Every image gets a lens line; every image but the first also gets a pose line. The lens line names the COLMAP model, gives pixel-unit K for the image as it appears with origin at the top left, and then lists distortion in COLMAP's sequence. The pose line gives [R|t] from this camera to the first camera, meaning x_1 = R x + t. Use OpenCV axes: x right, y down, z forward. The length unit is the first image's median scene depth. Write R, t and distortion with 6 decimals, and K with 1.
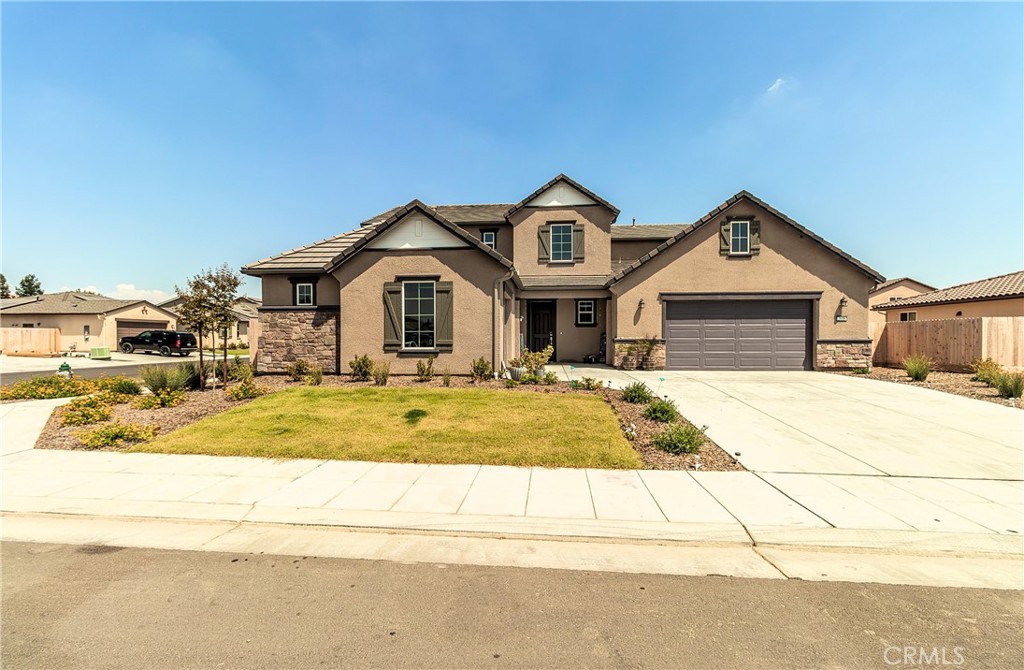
lens RADIAL K [[461.0, 0, 496.4], [0, 461.0, 323.0], [0, 0, 1]] dist [0.001139, -0.000014]
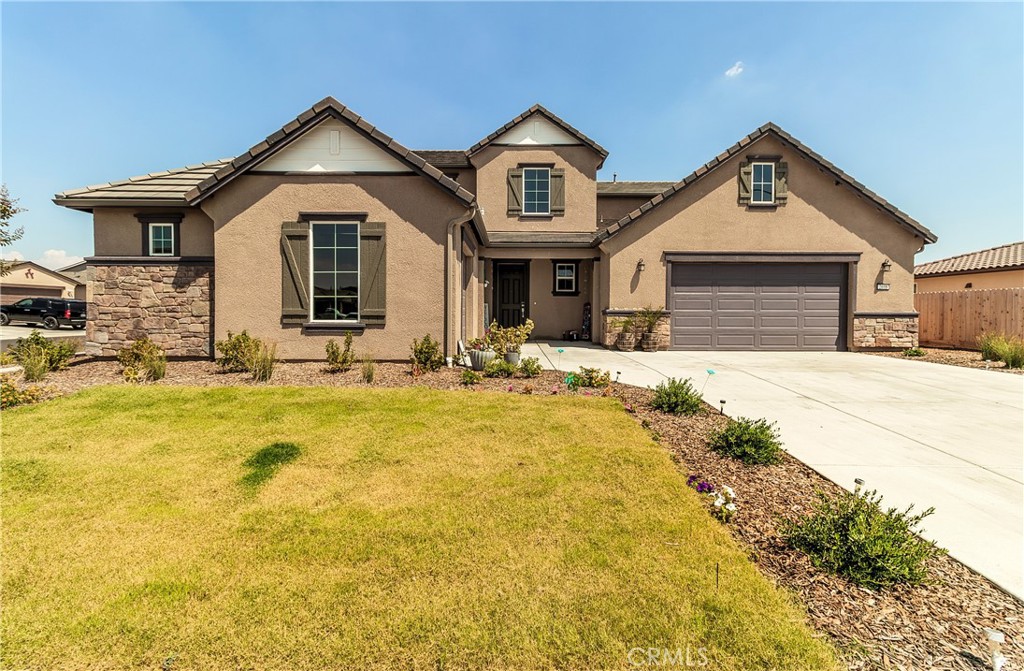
lens RADIAL K [[461.0, 0, 496.4], [0, 461.0, 323.5], [0, 0, 1]] dist [0.001139, -0.000014]
pose [[0.996751, 0.004154, 0.080434, 0.010699], [-0.008918, 0.998220, 0.058966, 0.013177], [-0.080046, -0.059492, 0.995014, 0.251188]]
